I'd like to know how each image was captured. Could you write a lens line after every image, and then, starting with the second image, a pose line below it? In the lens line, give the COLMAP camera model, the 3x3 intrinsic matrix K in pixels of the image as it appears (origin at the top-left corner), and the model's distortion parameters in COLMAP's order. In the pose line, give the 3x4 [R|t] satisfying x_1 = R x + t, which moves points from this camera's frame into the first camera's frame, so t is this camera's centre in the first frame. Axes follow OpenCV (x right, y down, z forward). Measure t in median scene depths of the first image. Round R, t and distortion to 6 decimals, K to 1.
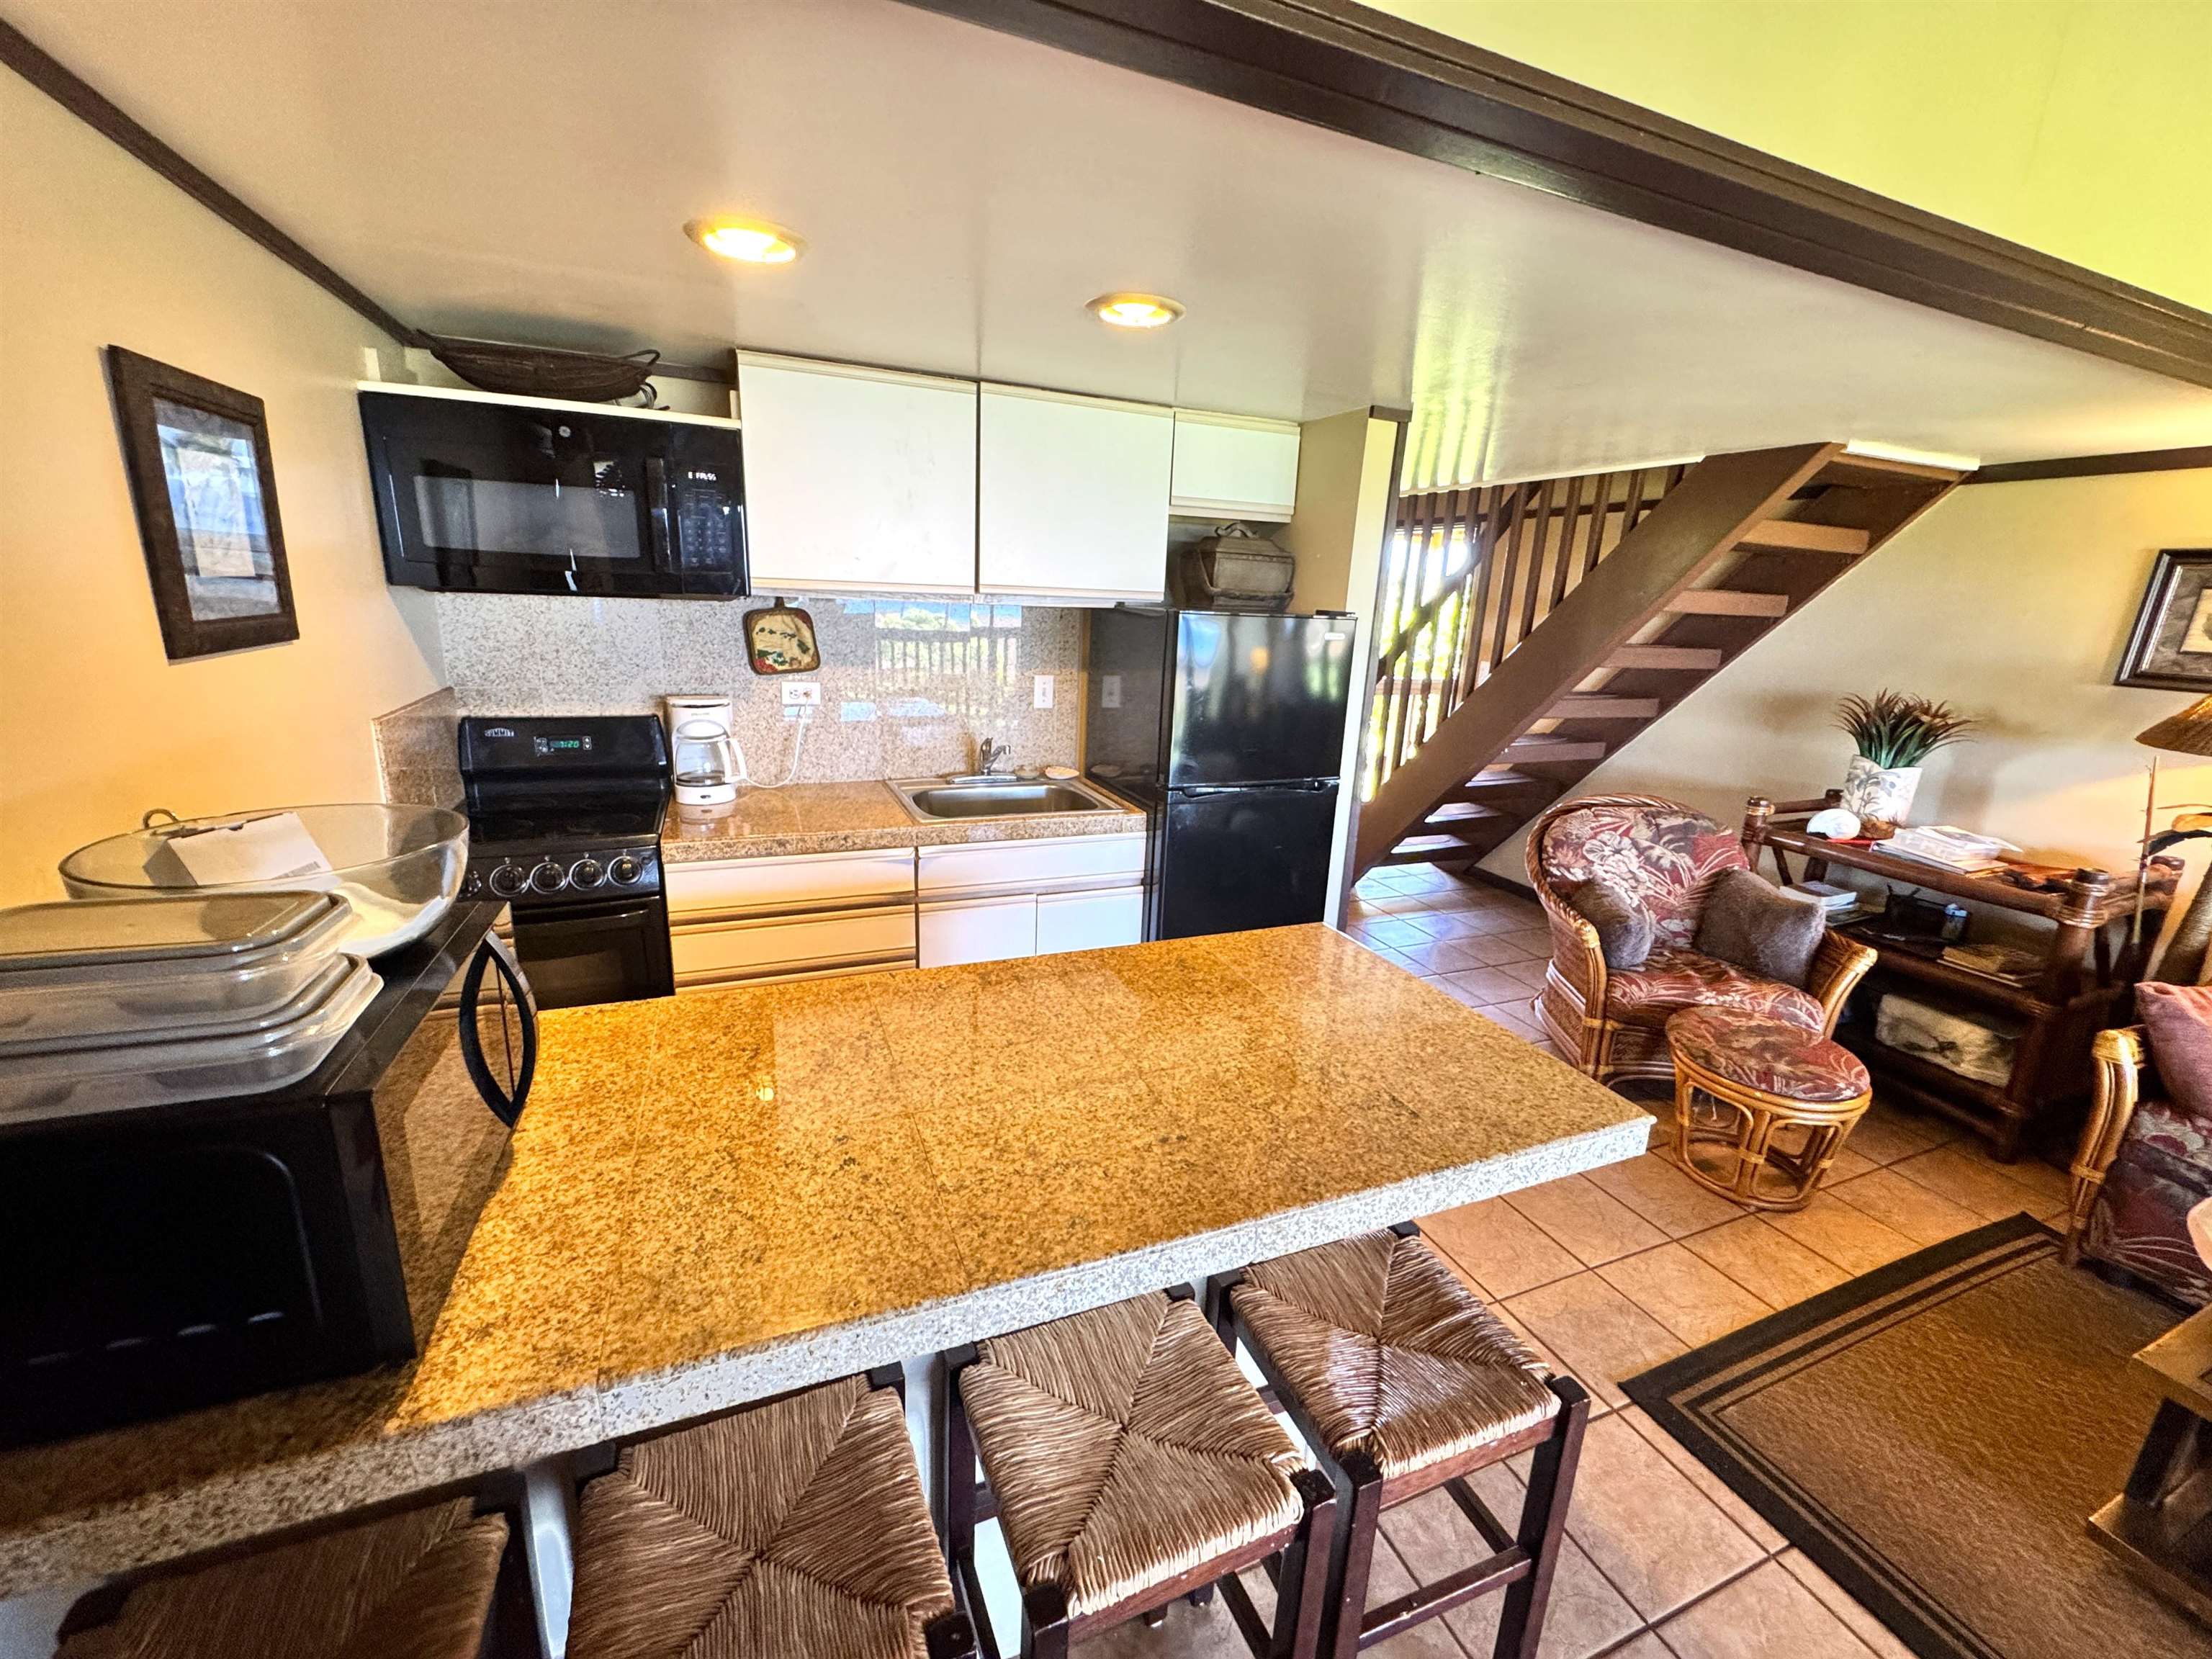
lens RADIAL K [[888.4, 0, 1105.4], [0, 888.4, 827.7], [0, 0, 1]] dist [-0.003685, 0.000126]
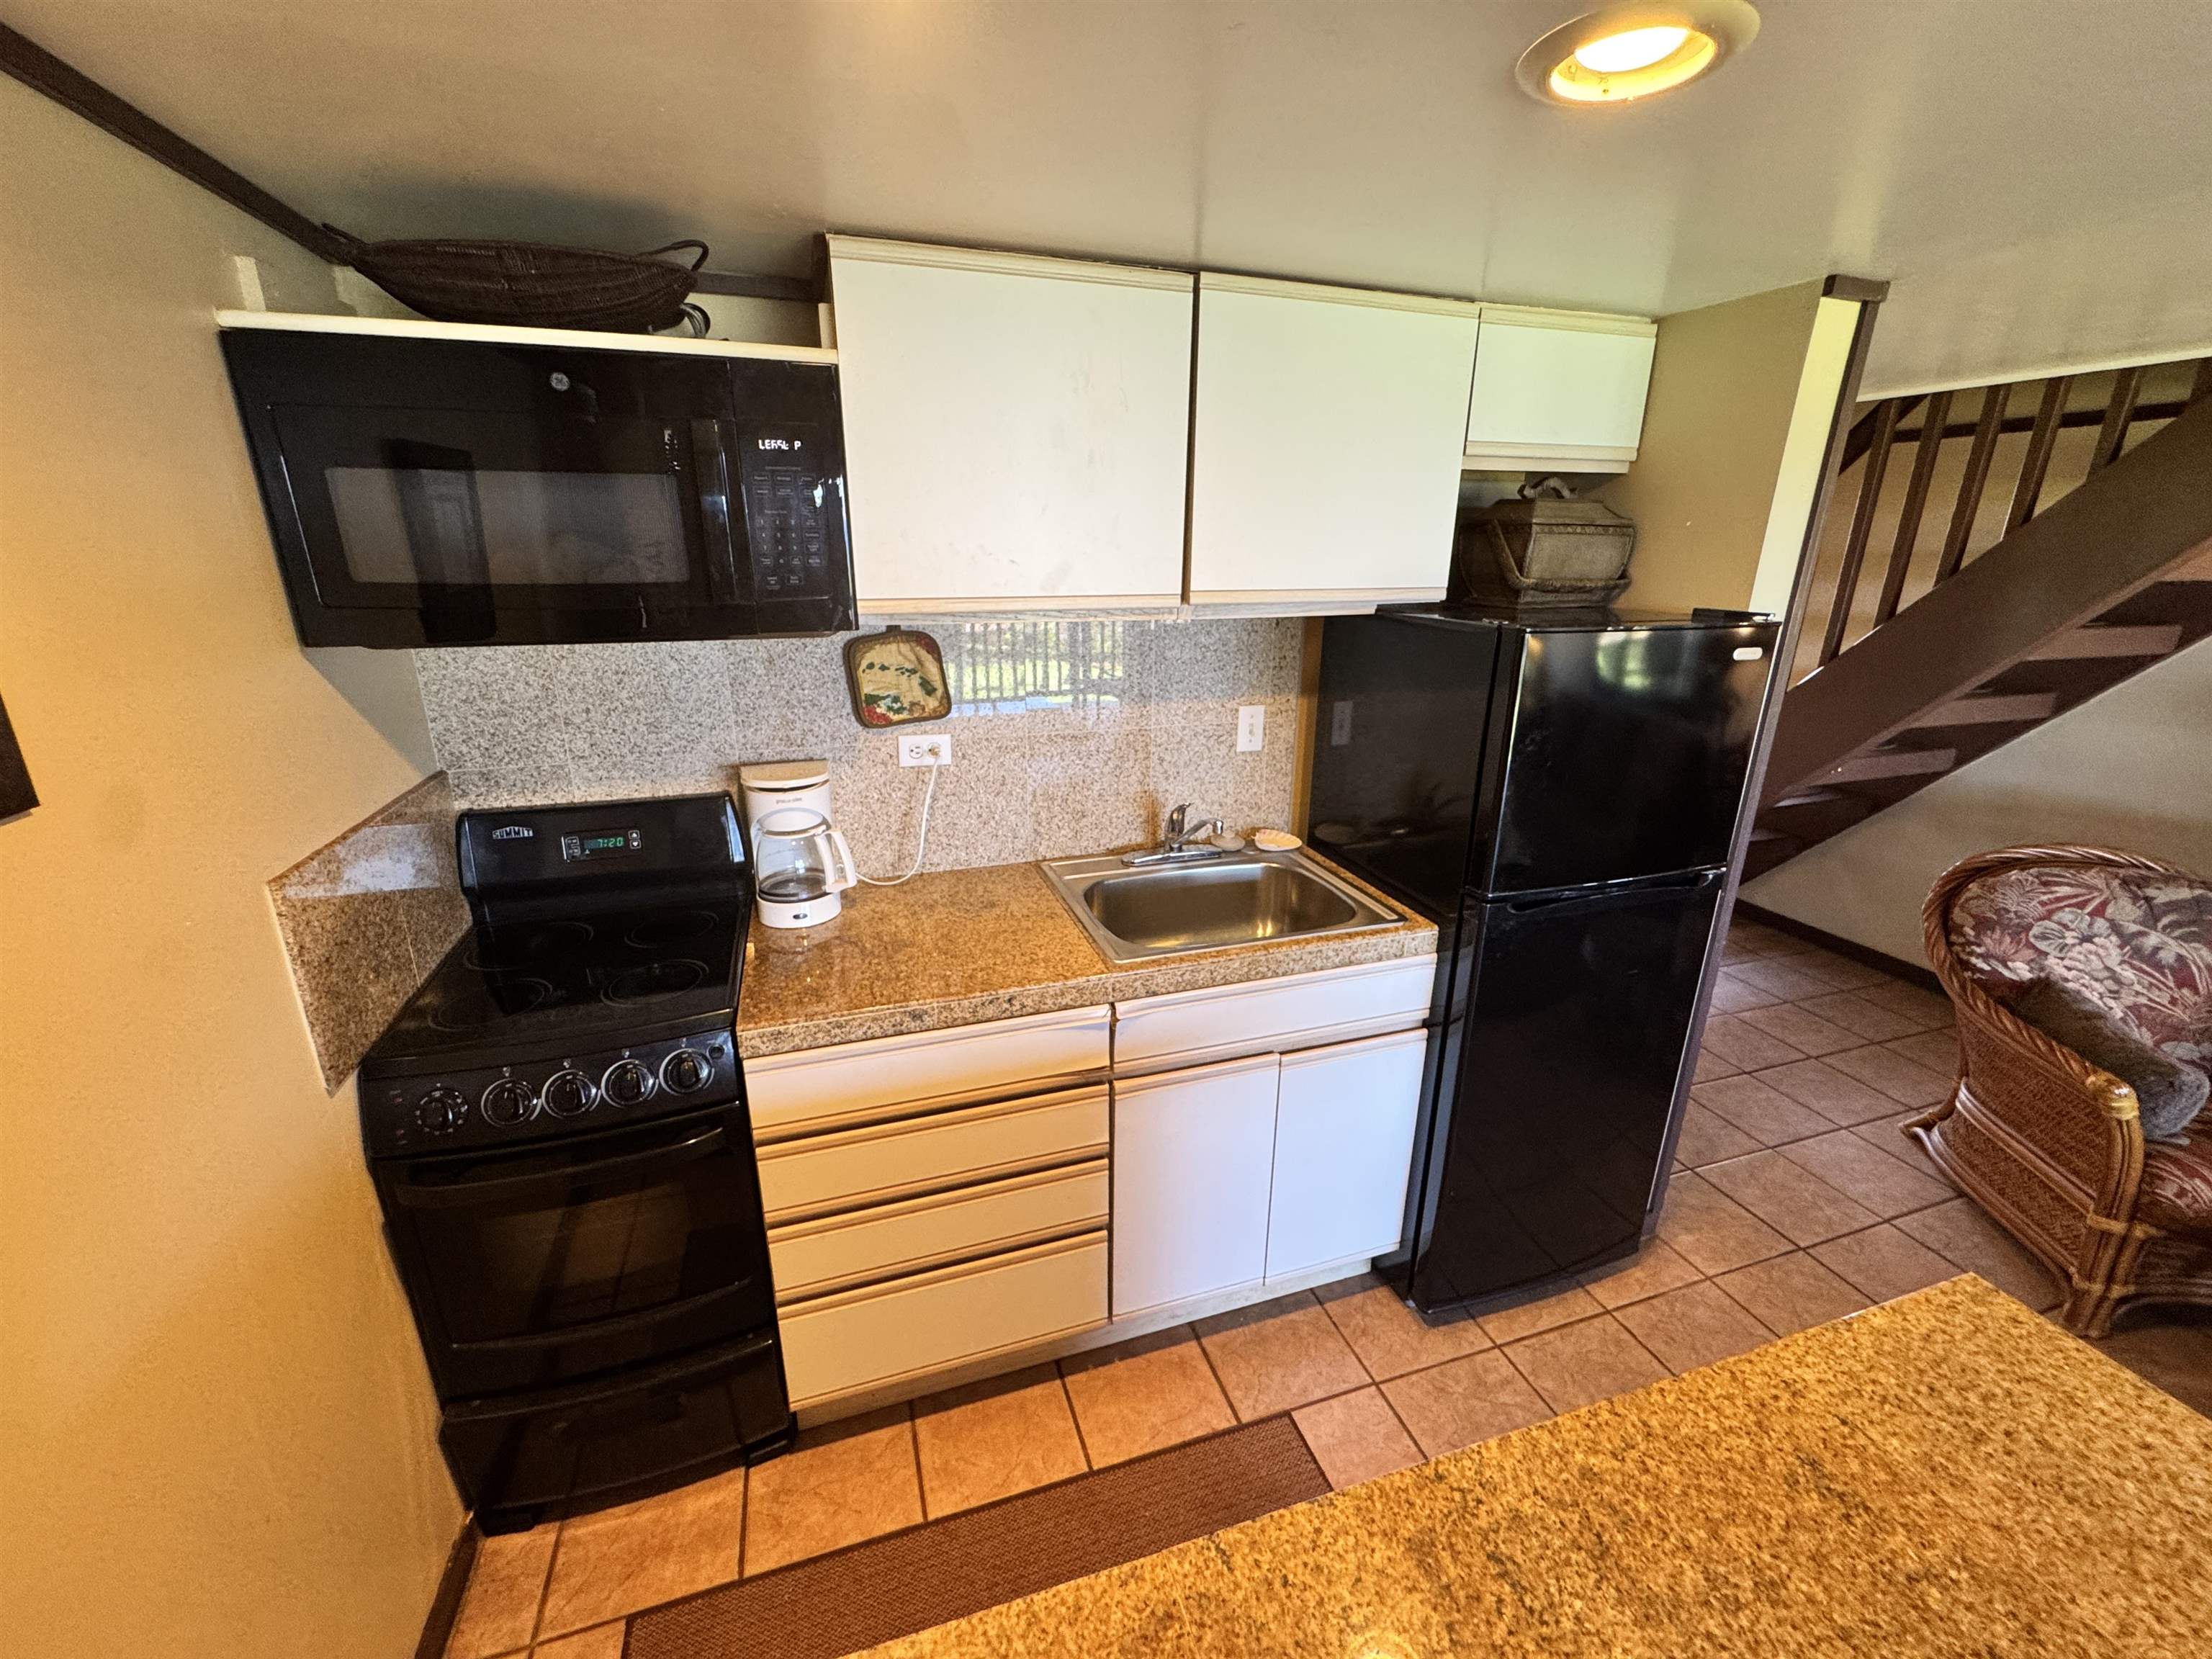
lens RADIAL K [[888.4, 0, 1105.4], [0, 888.4, 828.0], [0, 0, 1]] dist [-0.003685, 0.000126]
pose [[0.996033, -0.011055, -0.088294, -0.145319], [0.015195, 0.998809, 0.046359, -0.126891], [0.087677, -0.047517, 0.995015, 0.321610]]
